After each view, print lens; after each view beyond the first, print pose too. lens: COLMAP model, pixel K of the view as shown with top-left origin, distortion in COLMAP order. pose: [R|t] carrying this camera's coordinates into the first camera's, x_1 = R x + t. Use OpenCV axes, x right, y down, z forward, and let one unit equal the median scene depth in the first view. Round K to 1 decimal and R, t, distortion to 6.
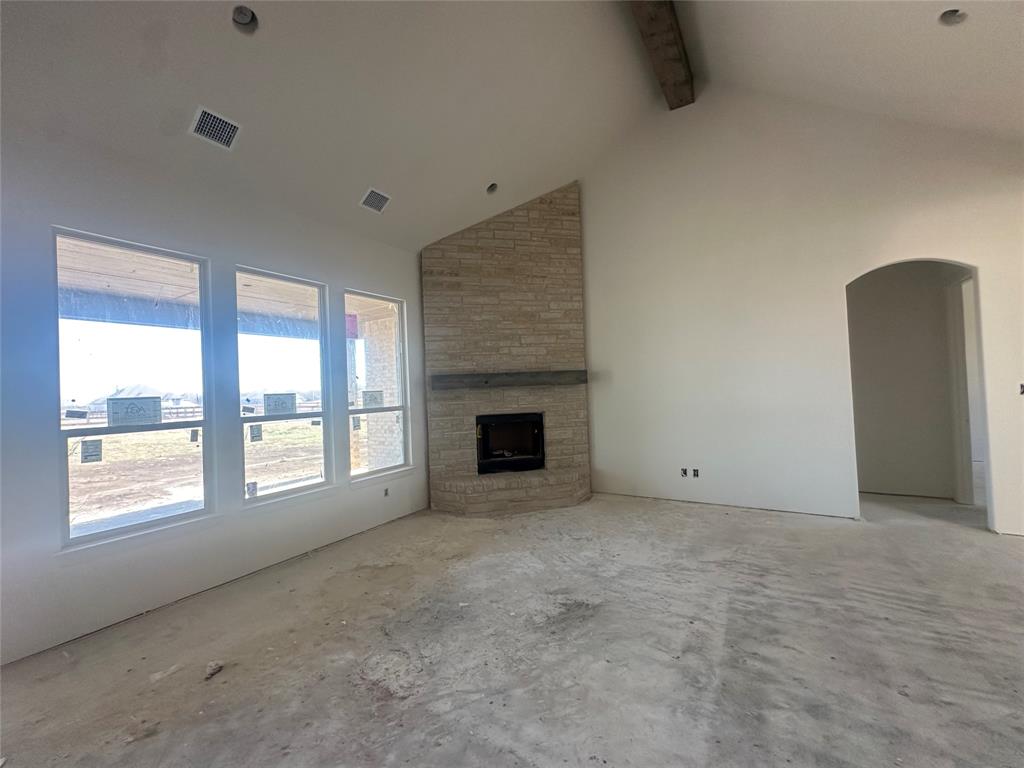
lens RADIAL K [[408.5, 0, 512.0], [0, 408.5, 384.0], [0, 0, 1]] dist [0.000425, 0.000161]
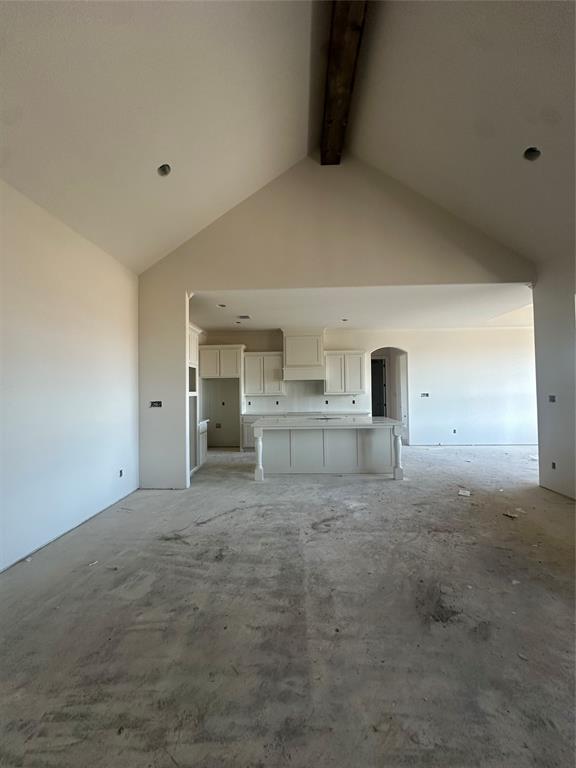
lens RADIAL K [[306.4, 0, 288.0], [0, 306.4, 384.0], [0, 0, 1]] dist [0.000425, 0.000161]
pose [[-0.864269, 0.042825, -0.501204, 0.813838], [0.056668, 0.998316, -0.012417, -0.010734], [0.499828, -0.039134, -0.865240, 1.471028]]
